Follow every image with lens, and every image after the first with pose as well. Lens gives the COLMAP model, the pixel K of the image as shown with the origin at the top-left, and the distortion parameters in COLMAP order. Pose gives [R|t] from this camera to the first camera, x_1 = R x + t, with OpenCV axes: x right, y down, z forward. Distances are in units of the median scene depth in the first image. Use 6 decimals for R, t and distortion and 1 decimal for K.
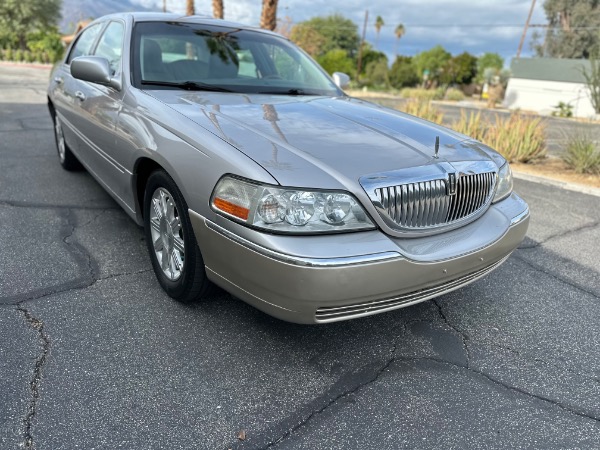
lens RADIAL K [[423.0, 0, 298.0], [0, 423.0, 229.0], [0, 0, 1]] dist [0.015189, -0.017396]
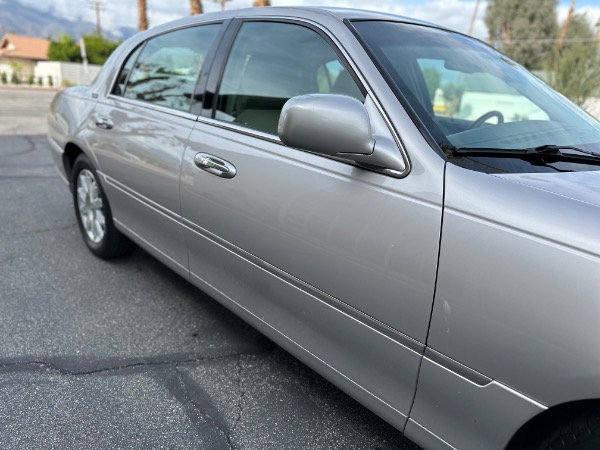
lens RADIAL K [[423.0, 0, 299.2], [0, 423.0, 228.4], [0, 0, 1]] dist [0.015189, -0.017396]
pose [[0.989911, -0.057751, 0.129384, -0.041095], [0.061372, 0.997822, -0.024174, -0.018628], [-0.127706, 0.031871, 0.991300, 0.041055]]
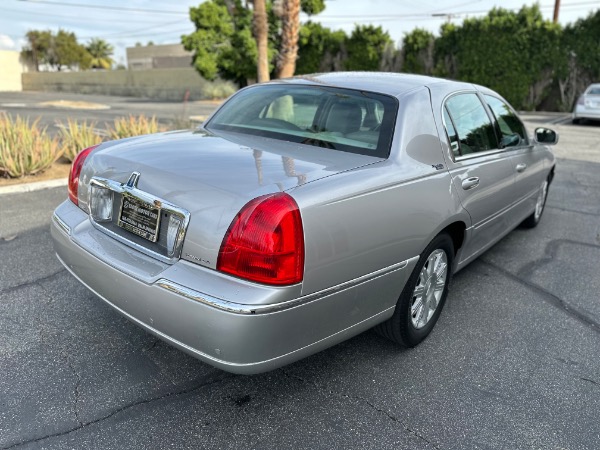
lens RADIAL K [[423.0, 0, 301.4], [0, 423.0, 228.9], [0, 0, 1]] dist [0.015189, -0.017396]
pose [[-0.251091, -0.393392, 0.884419, -0.119124], [0.284354, 0.843398, 0.455875, -0.071445], [-0.925255, 0.365954, -0.099907, 0.144258]]
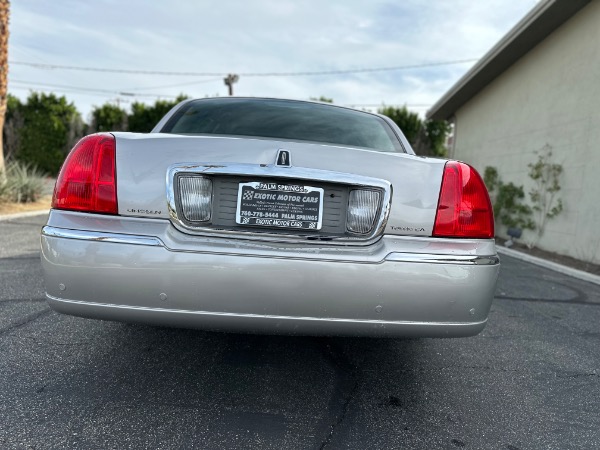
lens RADIAL K [[423.0, 0, 305.7], [0, 423.0, 230.3], [0, 0, 1]] dist [0.015189, -0.017396]
pose [[-0.829654, -0.187119, 0.525985, -0.090794], [0.074367, 0.896718, 0.436310, -0.070403], [-0.553302, 0.401103, -0.730050, 0.188635]]
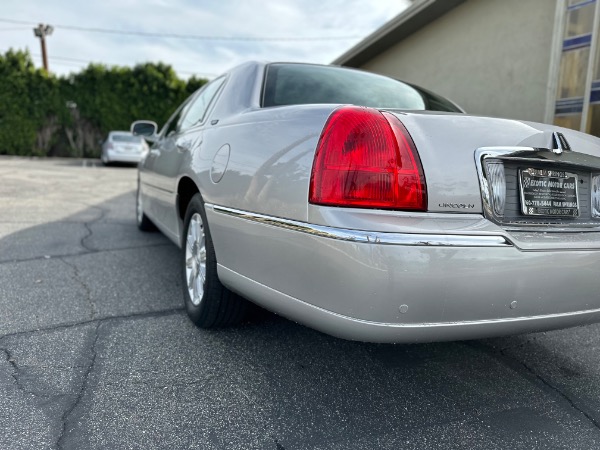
lens RADIAL K [[423.0, 0, 300.6], [0, 423.0, 229.3], [0, 0, 1]] dist [0.015189, -0.017396]
pose [[-0.975550, -0.159869, 0.150809, -0.048620], [-0.066533, 0.868823, 0.490632, -0.069400], [-0.209463, 0.468603, -0.858217, 0.199256]]
